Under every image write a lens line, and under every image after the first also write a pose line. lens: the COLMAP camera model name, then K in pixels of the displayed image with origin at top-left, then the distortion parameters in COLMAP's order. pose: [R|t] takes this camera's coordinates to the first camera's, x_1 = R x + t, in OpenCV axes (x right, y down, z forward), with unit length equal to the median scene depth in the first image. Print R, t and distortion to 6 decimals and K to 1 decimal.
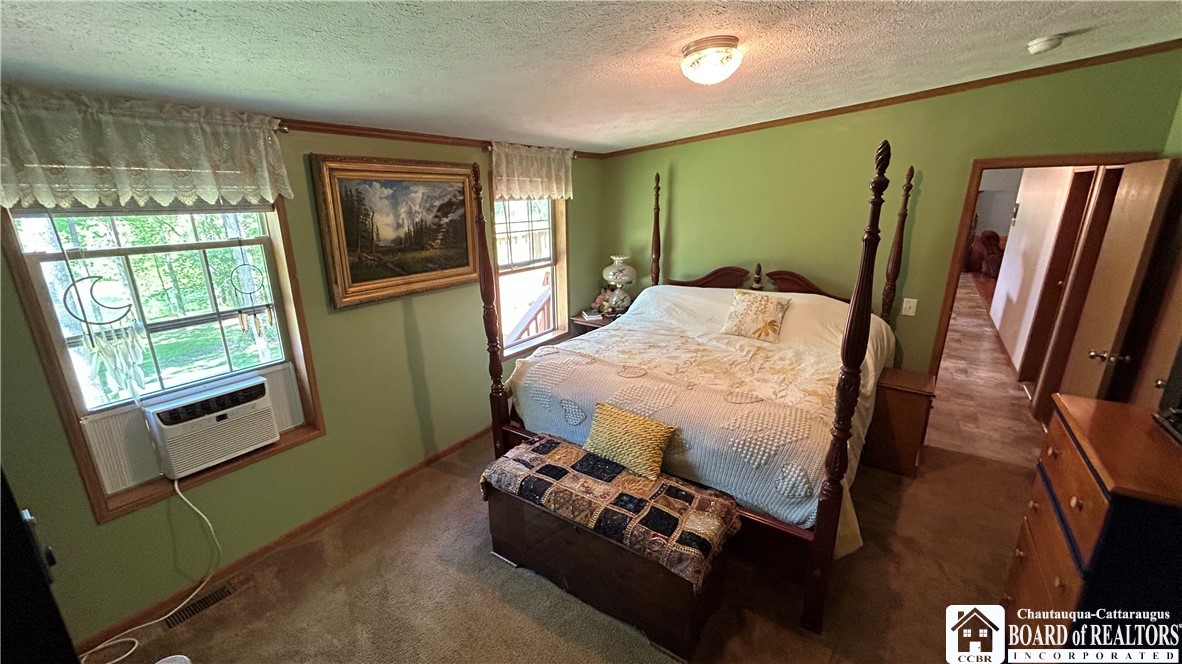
lens RADIAL K [[474.5, 0, 589.6], [0, 474.5, 331.2], [0, 0, 1]] dist [-0.002273, 0.001184]
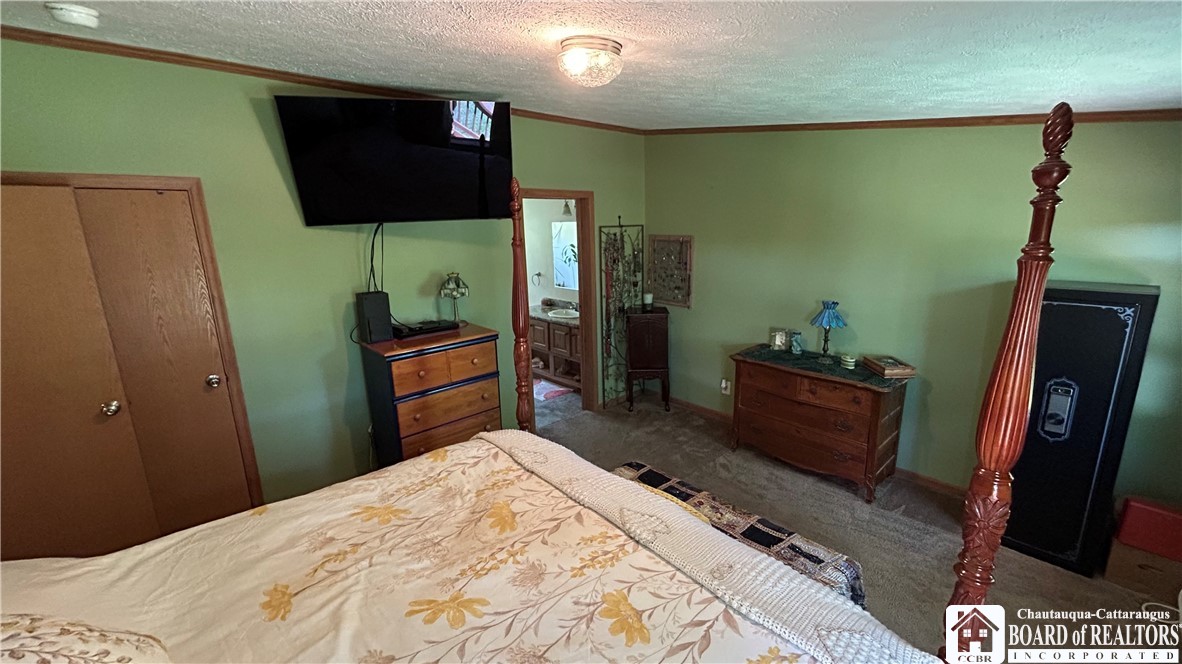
lens RADIAL K [[474.5, 0, 592.4], [0, 474.5, 328.4], [0, 0, 1]] dist [-0.002273, 0.001184]
pose [[-0.974990, -0.025556, 0.220773, 0.030417], [0.085683, 0.873351, 0.479497, -0.368361], [-0.205066, 0.486421, -0.849319, 1.315285]]
